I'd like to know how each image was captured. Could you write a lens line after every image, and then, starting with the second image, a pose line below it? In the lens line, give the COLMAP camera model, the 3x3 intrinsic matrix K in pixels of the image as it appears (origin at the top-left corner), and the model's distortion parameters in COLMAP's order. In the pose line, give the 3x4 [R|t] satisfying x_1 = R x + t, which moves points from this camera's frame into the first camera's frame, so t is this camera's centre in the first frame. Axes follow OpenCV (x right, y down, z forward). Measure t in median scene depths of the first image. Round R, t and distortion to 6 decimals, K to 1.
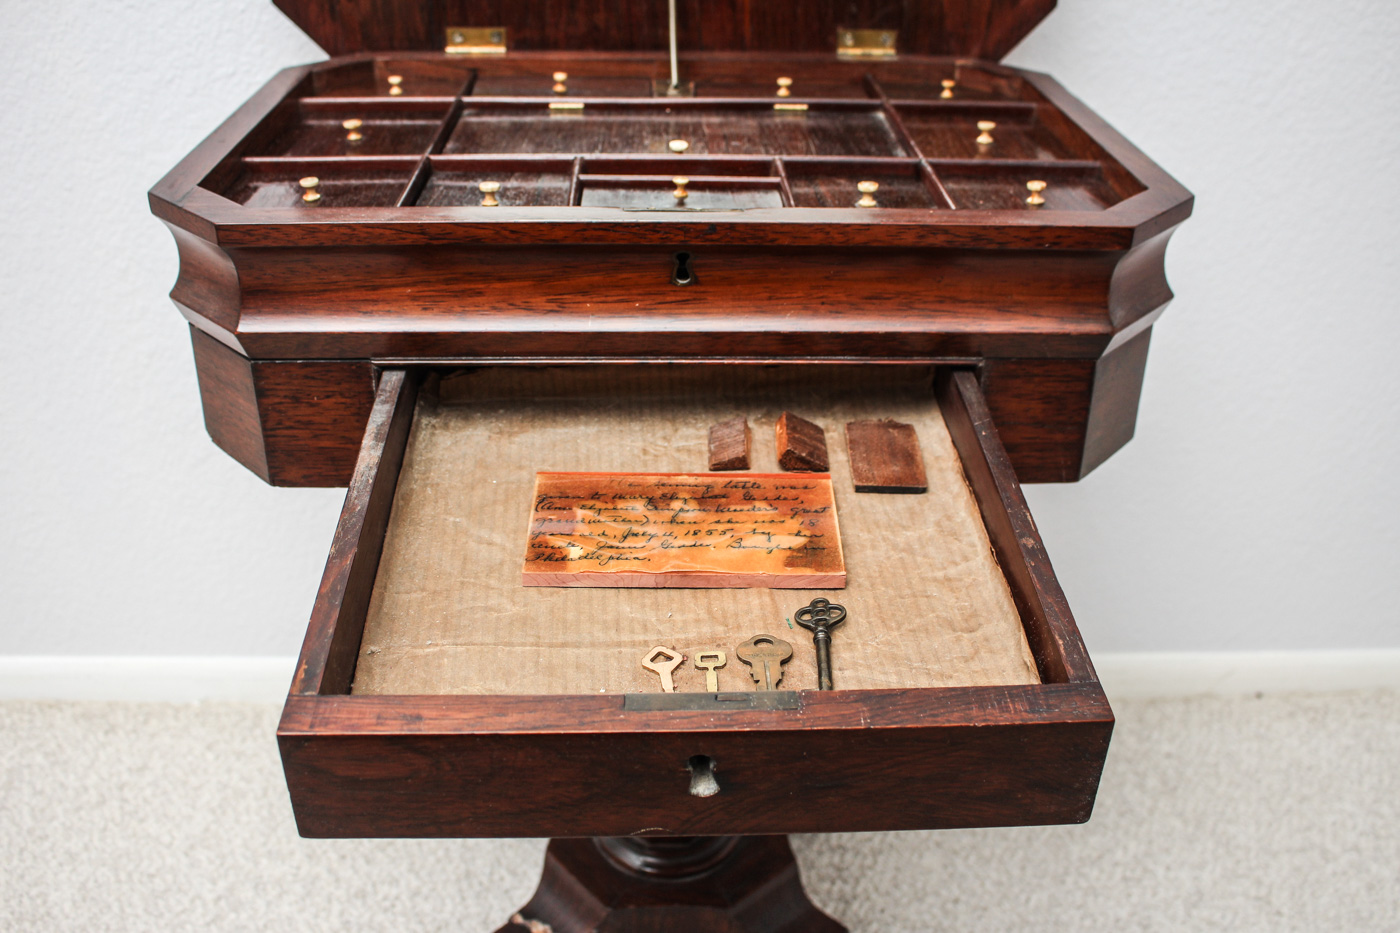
lens RADIAL K [[1303.1, 0, 700.0], [0, 1303.1, 466.5], [0, 0, 1]] dist [-0.135888, 0.111930]
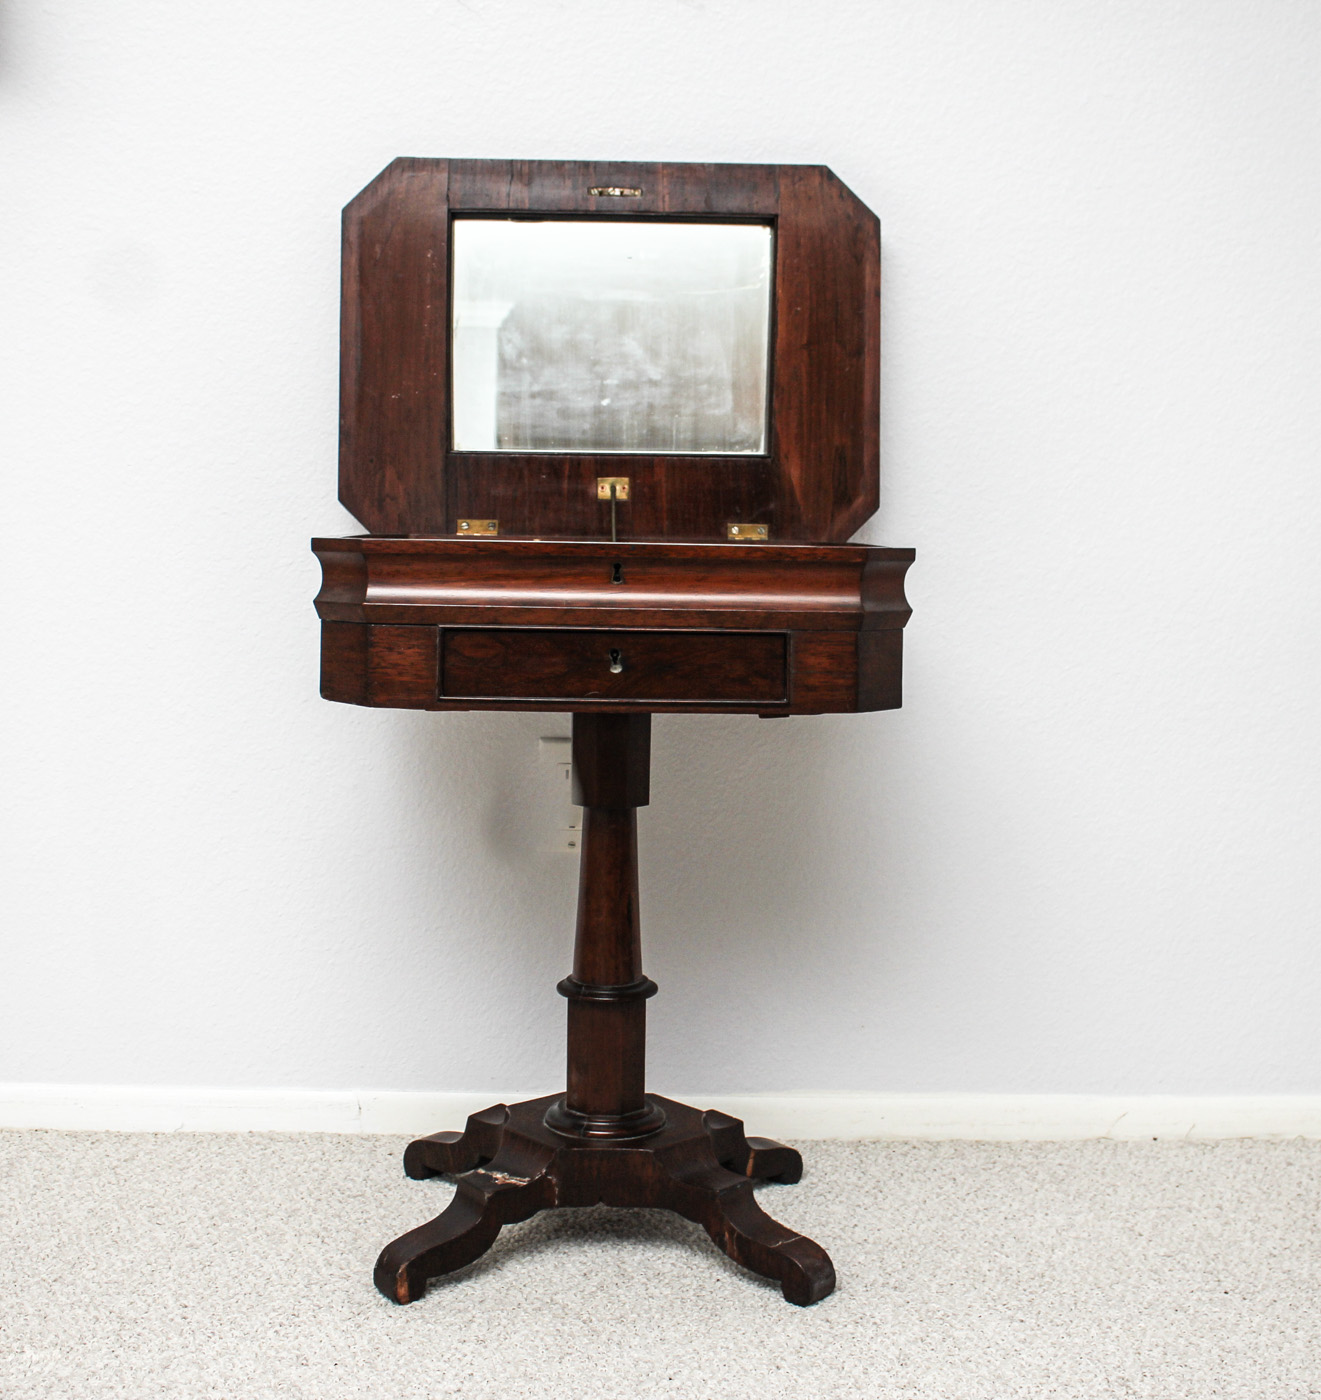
lens RADIAL K [[2110.4, 0, 660.5], [0, 2110.4, 700.0], [0, 0, 1]] dist [-0.109187, 0.051889]
pose [[0.999995, 0.003010, -0.000311, 0.044748], [-0.002861, 0.906591, -0.422000, 1.152043], [-0.000988, 0.421999, 0.906596, -1.463794]]
